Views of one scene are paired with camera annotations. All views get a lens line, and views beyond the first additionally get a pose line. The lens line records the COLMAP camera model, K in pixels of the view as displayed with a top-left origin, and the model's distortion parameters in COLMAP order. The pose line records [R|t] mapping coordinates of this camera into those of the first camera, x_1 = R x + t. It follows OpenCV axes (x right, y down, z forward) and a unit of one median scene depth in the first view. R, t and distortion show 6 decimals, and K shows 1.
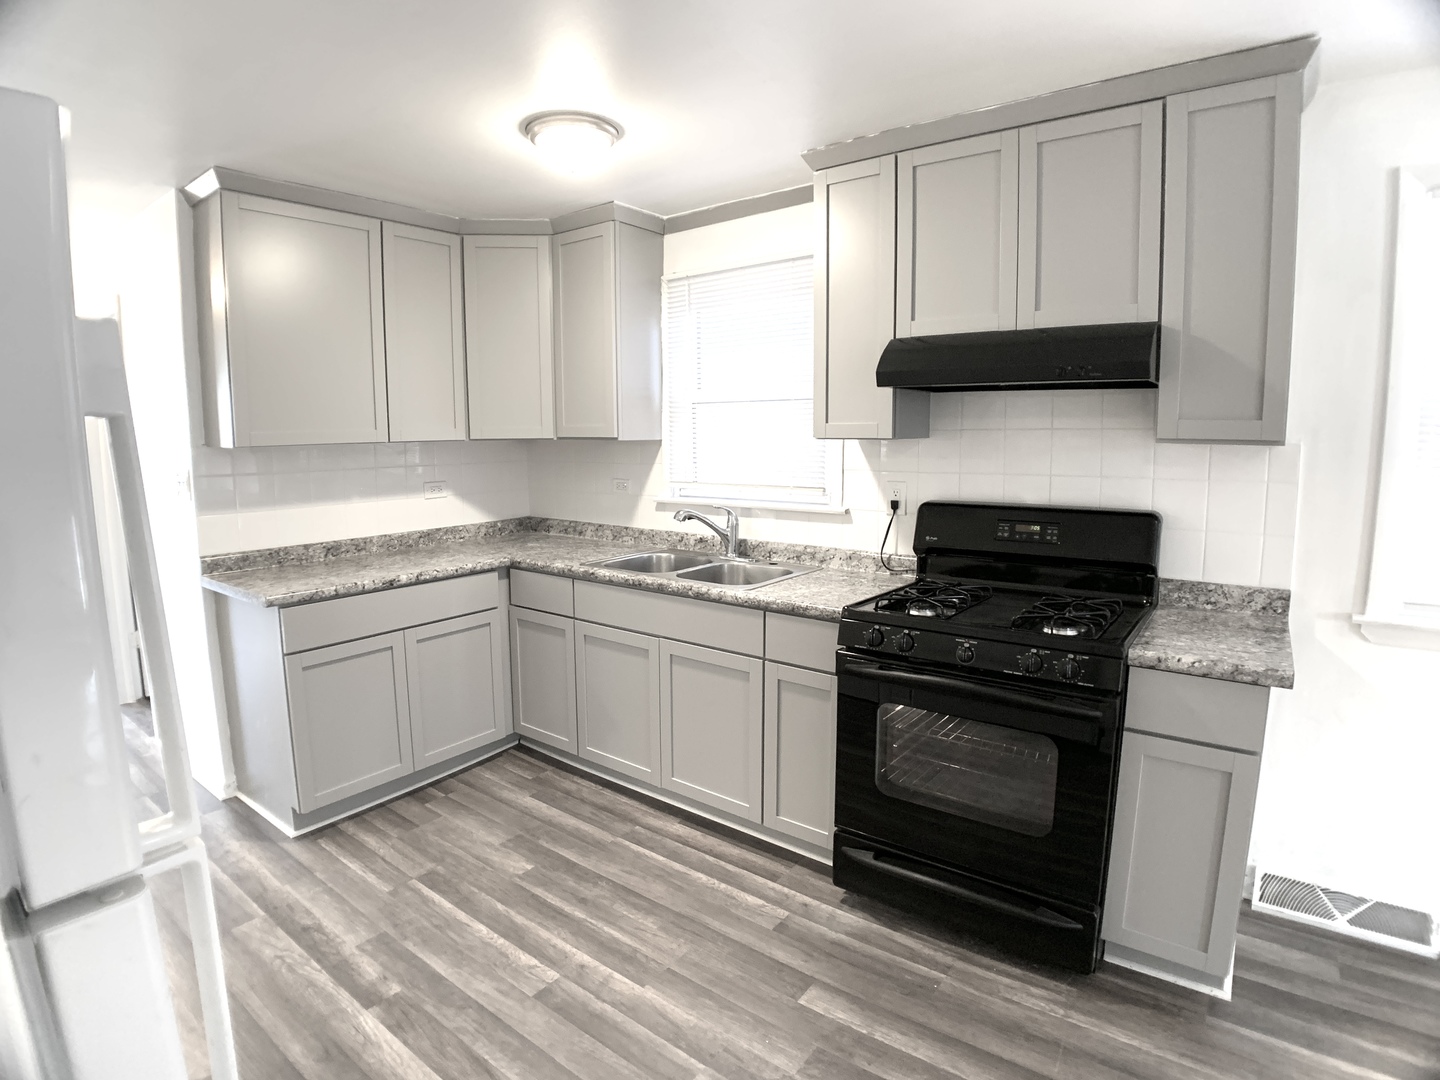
lens RADIAL K [[763.3, 0, 702.5], [0, 763.3, 521.1], [0, 0, 1]] dist [-0.098360, 0.016337]
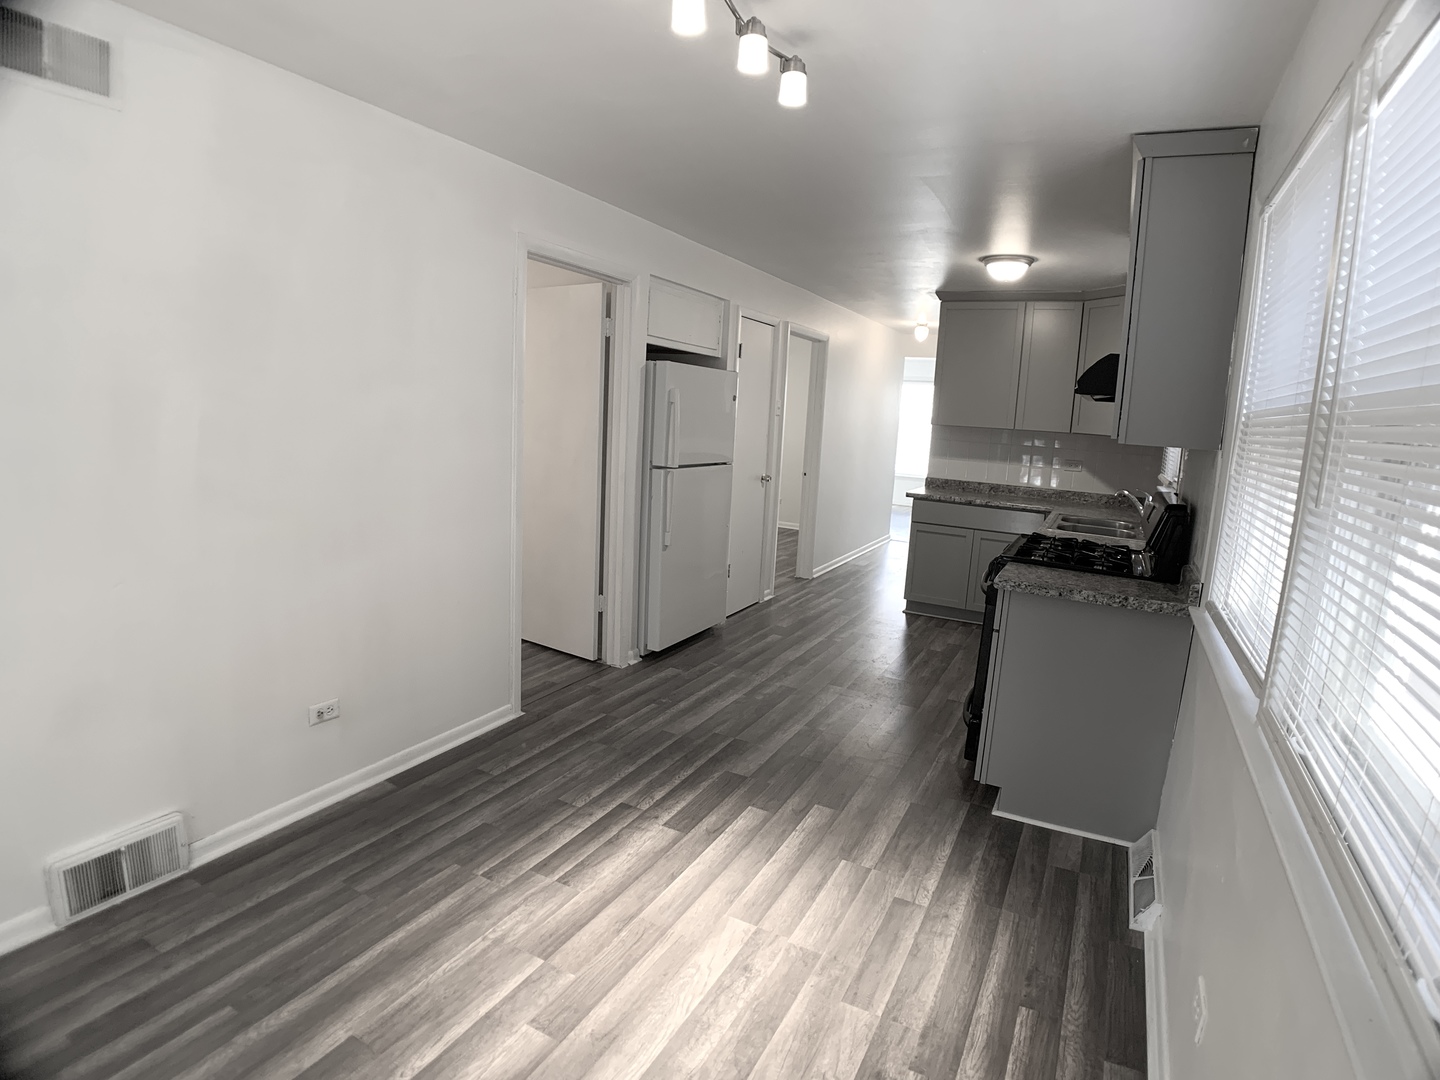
lens RADIAL K [[755.6, 0, 718.6], [0, 755.6, 531.3], [0, 0, 1]] dist [-0.079687, 0.004117]
pose [[0.169708, 0.176392, -0.969580, 1.636961], [-0.170318, 0.974296, 0.147439, -0.018570], [0.970665, 0.140116, 0.195389, 0.046434]]
